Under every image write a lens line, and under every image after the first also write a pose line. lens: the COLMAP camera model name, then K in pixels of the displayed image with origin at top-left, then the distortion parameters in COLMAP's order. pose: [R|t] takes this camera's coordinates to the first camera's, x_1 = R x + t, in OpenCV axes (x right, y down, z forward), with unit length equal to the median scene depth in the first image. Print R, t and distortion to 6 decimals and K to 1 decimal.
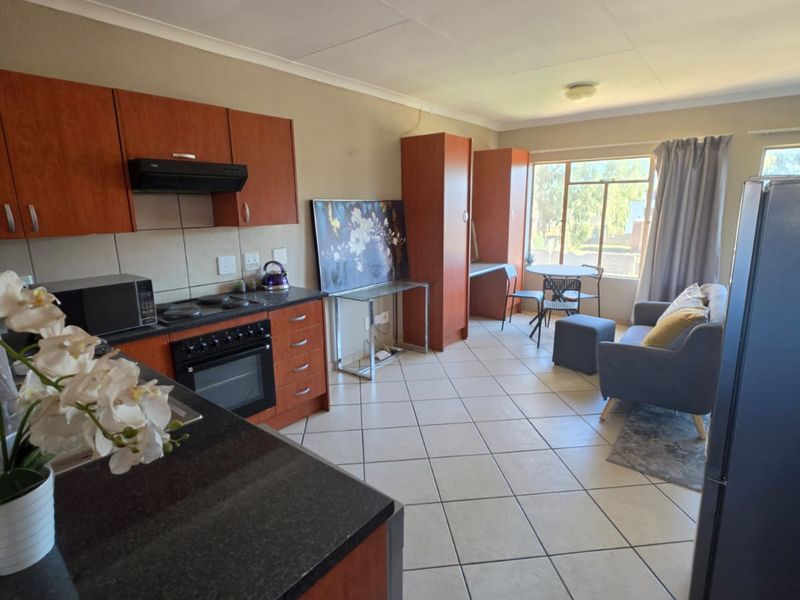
lens RADIAL K [[426.7, 0, 400.3], [0, 426.7, 297.1], [0, 0, 1]] dist [0.001725, 0.000850]
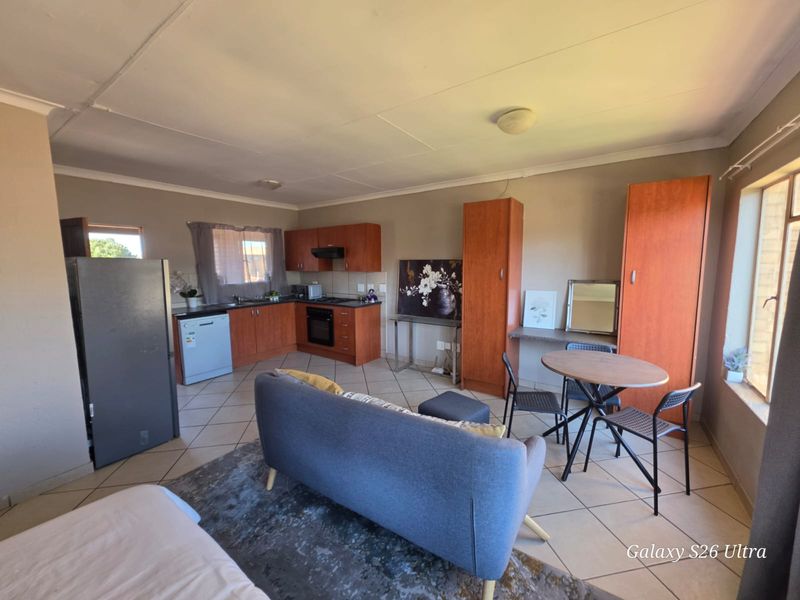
lens RADIAL K [[318.8, 0, 398.3], [0, 318.8, 297.0], [0, 0, 1]] dist [-0.000758, 0.000007]
pose [[0.065492, 0.116123, -0.991073, 1.017167], [-0.205682, 0.973448, 0.100466, -0.186096], [0.976425, 0.197266, 0.087638, 0.812230]]
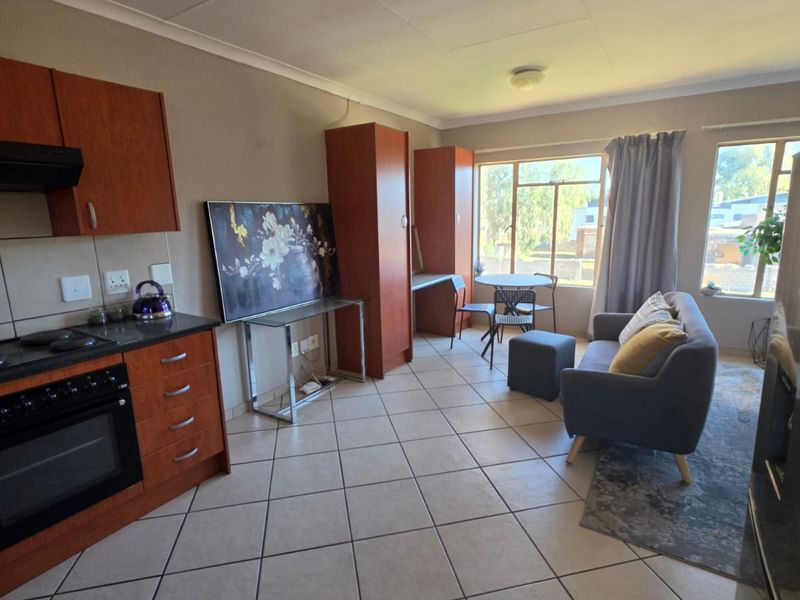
lens RADIAL K [[426.7, 0, 399.7], [0, 426.7, 300.4], [0, 0, 1]] dist [0.001725, 0.000850]
pose [[0.994198, -0.031781, 0.102762, 0.056242], [0.033405, 0.999342, -0.014117, -0.019195], [-0.102246, 0.017468, 0.994606, 0.159740]]
